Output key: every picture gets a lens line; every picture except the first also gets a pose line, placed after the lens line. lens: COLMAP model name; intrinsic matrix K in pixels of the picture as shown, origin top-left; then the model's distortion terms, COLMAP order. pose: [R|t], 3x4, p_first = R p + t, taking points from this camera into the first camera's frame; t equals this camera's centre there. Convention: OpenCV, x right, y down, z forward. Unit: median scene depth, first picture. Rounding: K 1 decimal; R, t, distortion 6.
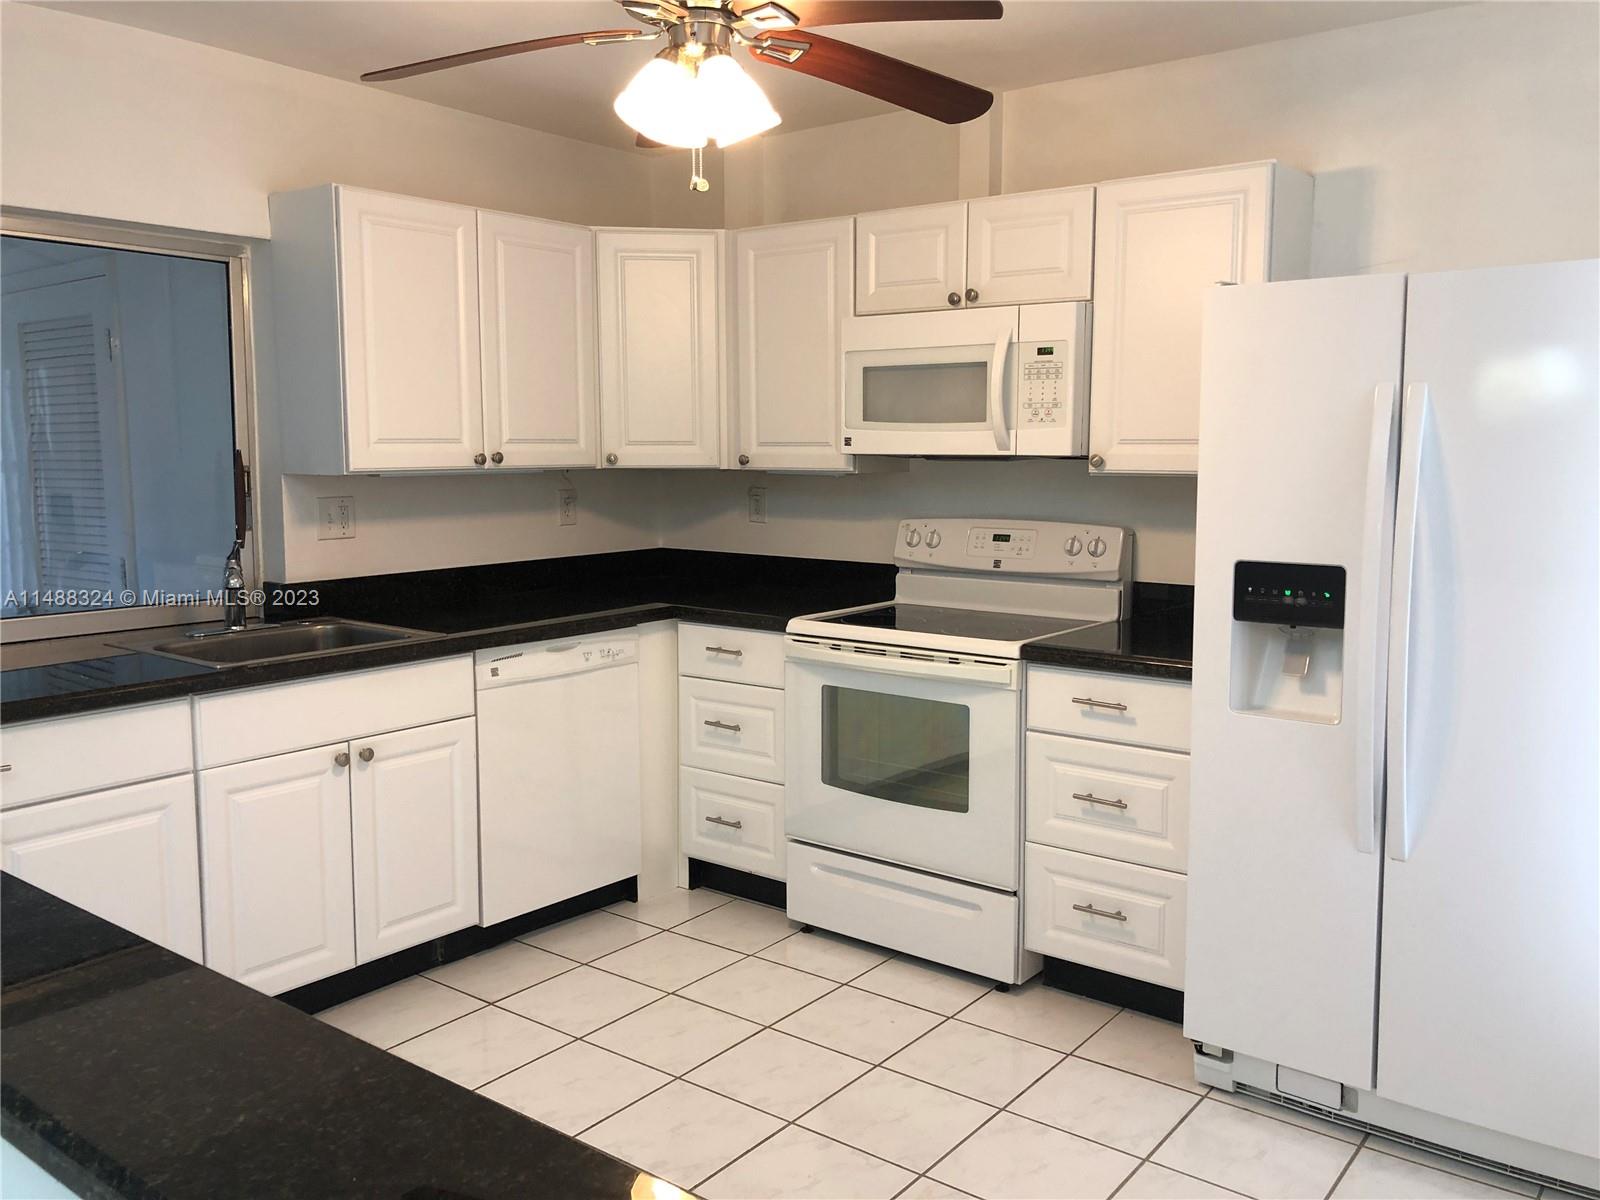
lens RADIAL K [[1305.8, 0, 793.8], [0, 1305.8, 583.5], [0, 0, 1]] dist [0.119584, -0.253742]
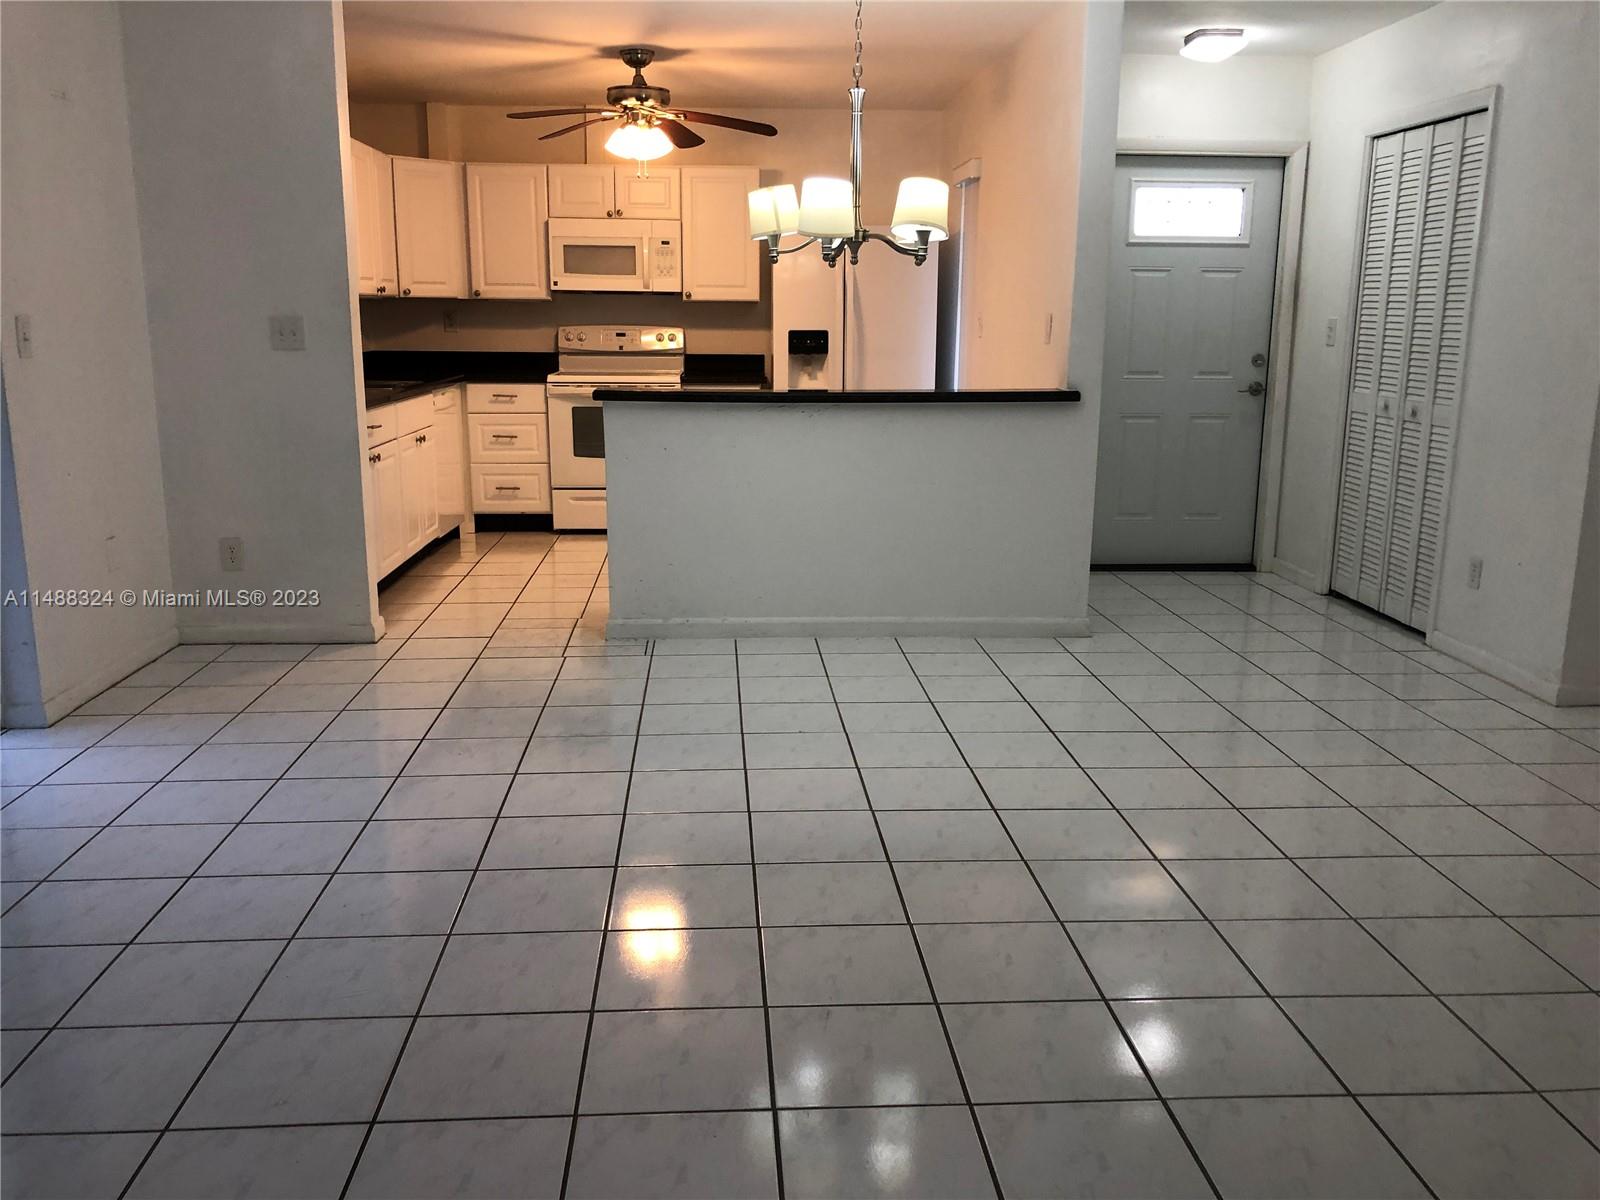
lens RADIAL K [[1305.8, 0, 793.8], [0, 1305.8, 583.5], [0, 0, 1]] dist [0.119584, -0.253742]
pose [[0.750469, -0.129071, 0.648180, -1.077435], [0.065939, 0.990474, 0.120886, 0.126680], [-0.657608, -0.047981, 0.751831, -0.768984]]
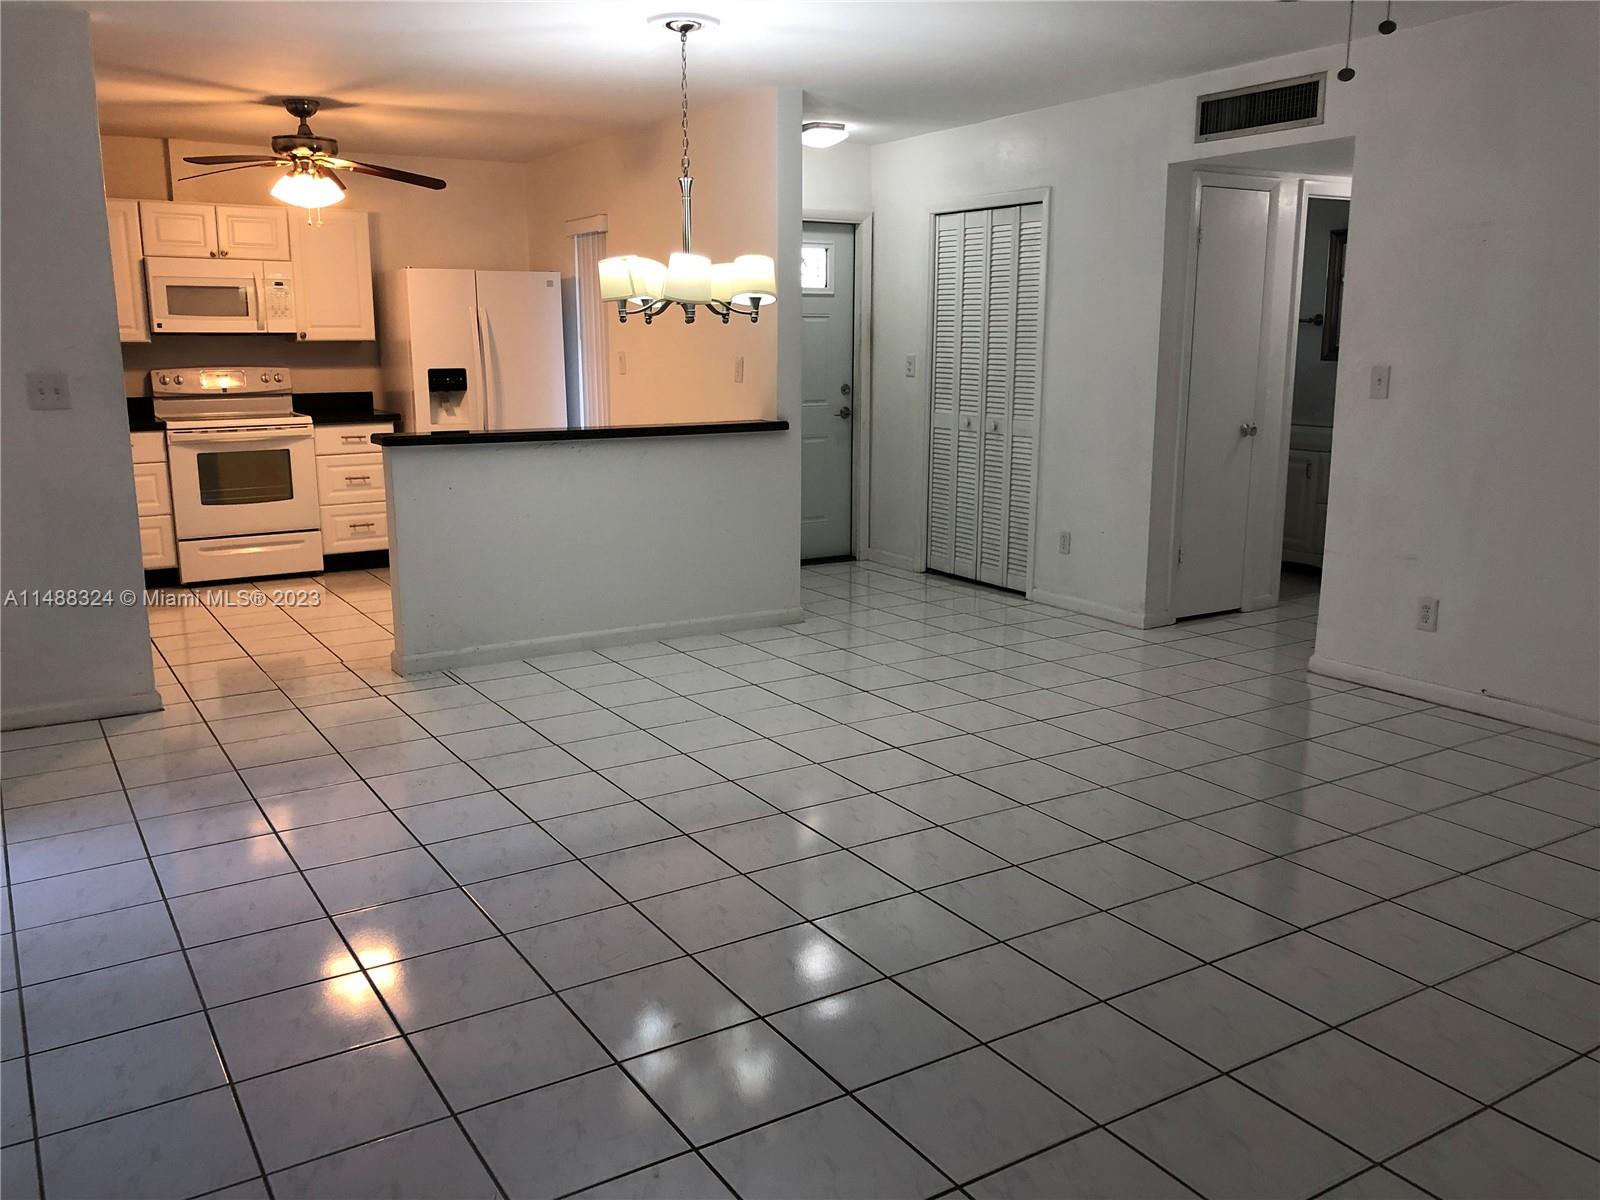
lens RADIAL K [[1319.9, 0, 800.0], [0, 1319.9, 600.0], [0, 0, 1]] dist [-0.004062, 0.005323]
pose [[0.343296, -0.187405, 0.920341, -1.512947], [0.103974, 0.981452, 0.161065, 0.069235], [-0.933454, 0.040399, 0.356414, -0.518215]]
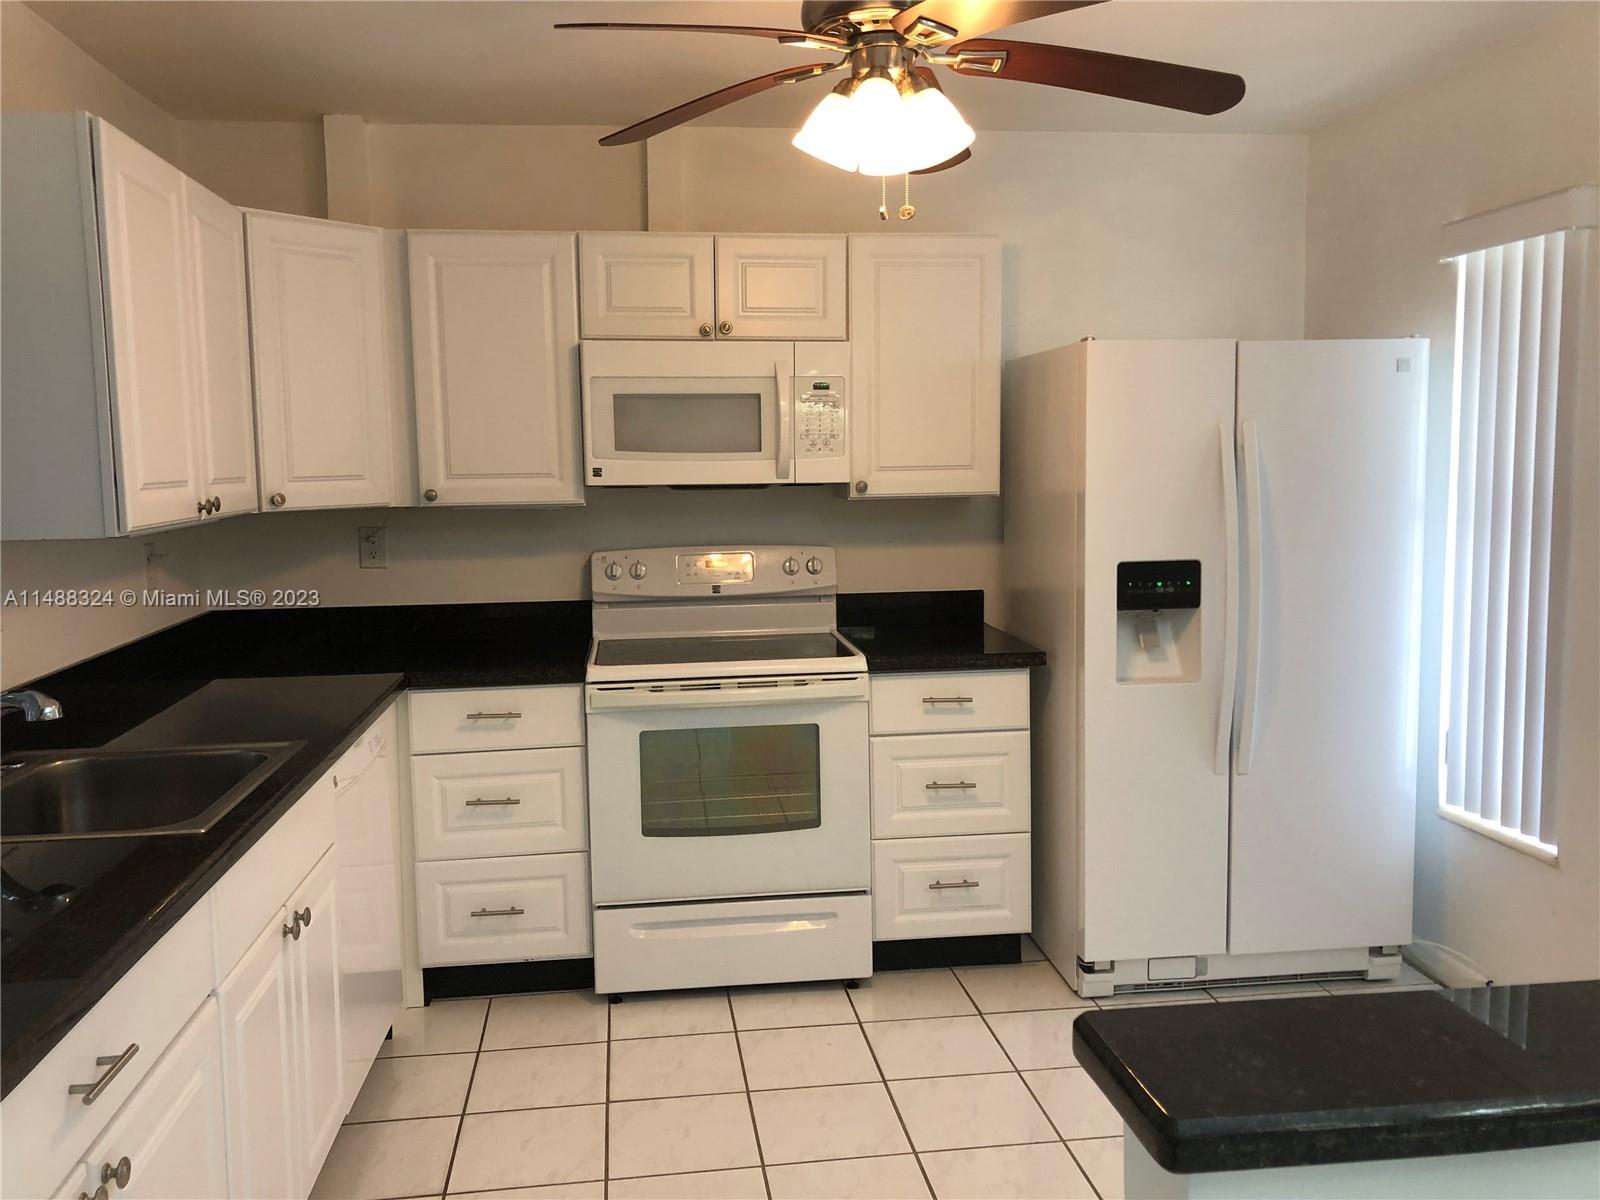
lens RADIAL K [[1305.8, 0, 793.8], [0, 1305.8, 583.5], [0, 0, 1]] dist [0.119584, -0.253742]
pose [[0.700895, -0.080306, 0.708729, -0.561802], [0.091531, 0.995553, 0.022287, -0.039373], [-0.707367, 0.049249, 0.705129, 0.254641]]
